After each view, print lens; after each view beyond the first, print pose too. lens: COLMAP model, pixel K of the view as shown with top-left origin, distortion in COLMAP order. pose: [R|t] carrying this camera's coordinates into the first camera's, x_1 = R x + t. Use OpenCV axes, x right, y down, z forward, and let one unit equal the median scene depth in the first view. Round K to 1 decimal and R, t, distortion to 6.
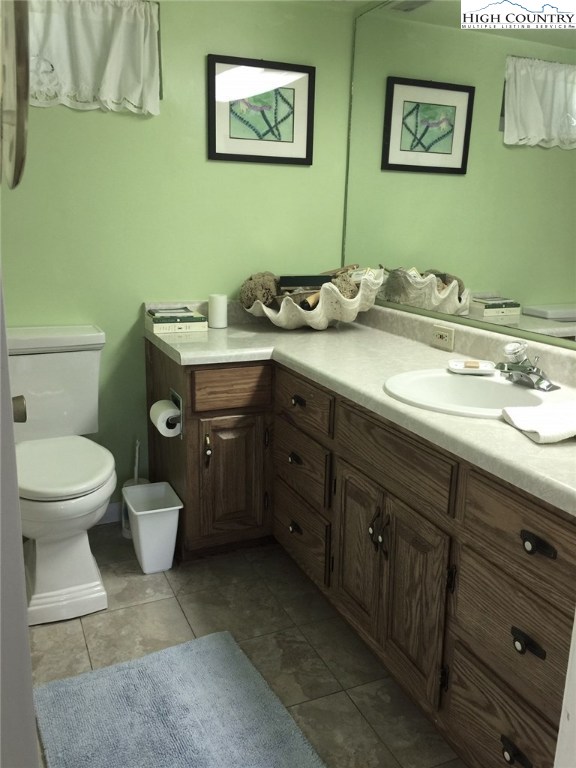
lens RADIAL K [[664.9, 0, 284.7], [0, 664.9, 385.3], [0, 0, 1]] dist [0.091895, -0.106924]
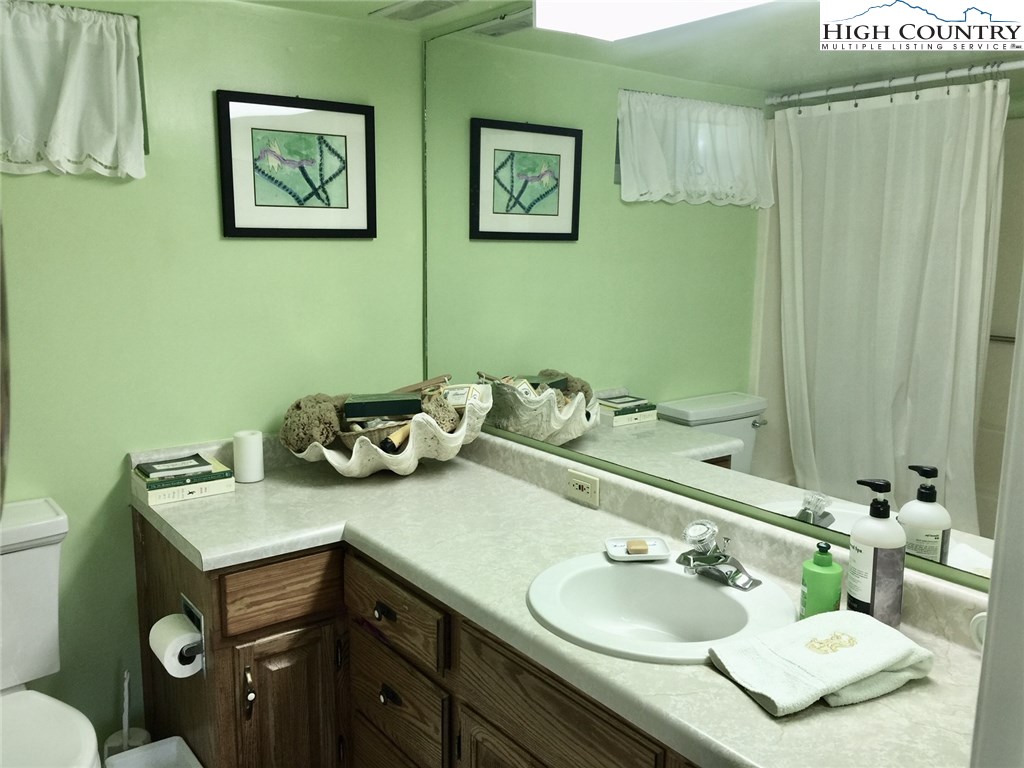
lens RADIAL K [[886.5, 0, 507.5], [0, 886.5, 390.6], [0, 0, 1]] dist [0.091895, -0.106924]
pose [[0.973455, -0.051593, 0.222988, -0.046493], [0.064567, 0.996595, -0.051285, -0.121750], [-0.219582, 0.064321, 0.973471, 0.071162]]
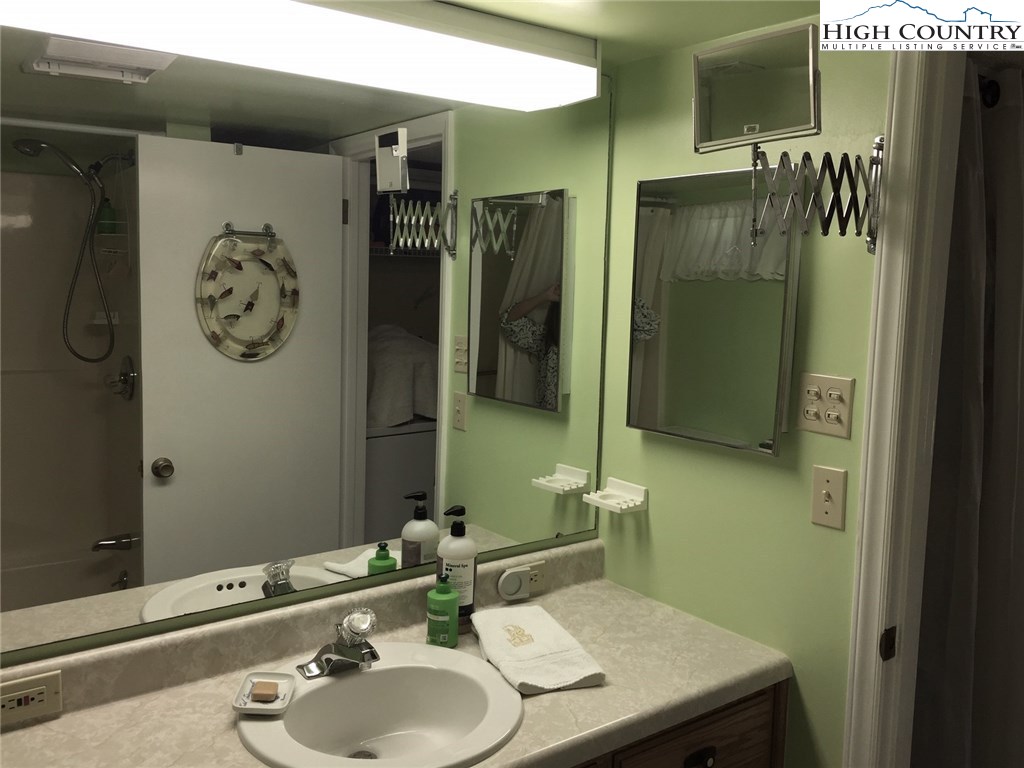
lens RADIAL K [[886.5, 0, 512.5], [0, 886.5, 383.4], [0, 0, 1]] dist [0.091895, -0.106924]
pose [[-0.246182, -0.131017, 0.960327, -0.386022], [0.201695, 0.962205, 0.182978, -0.303054], [-0.948005, 0.238739, -0.210452, 0.695826]]
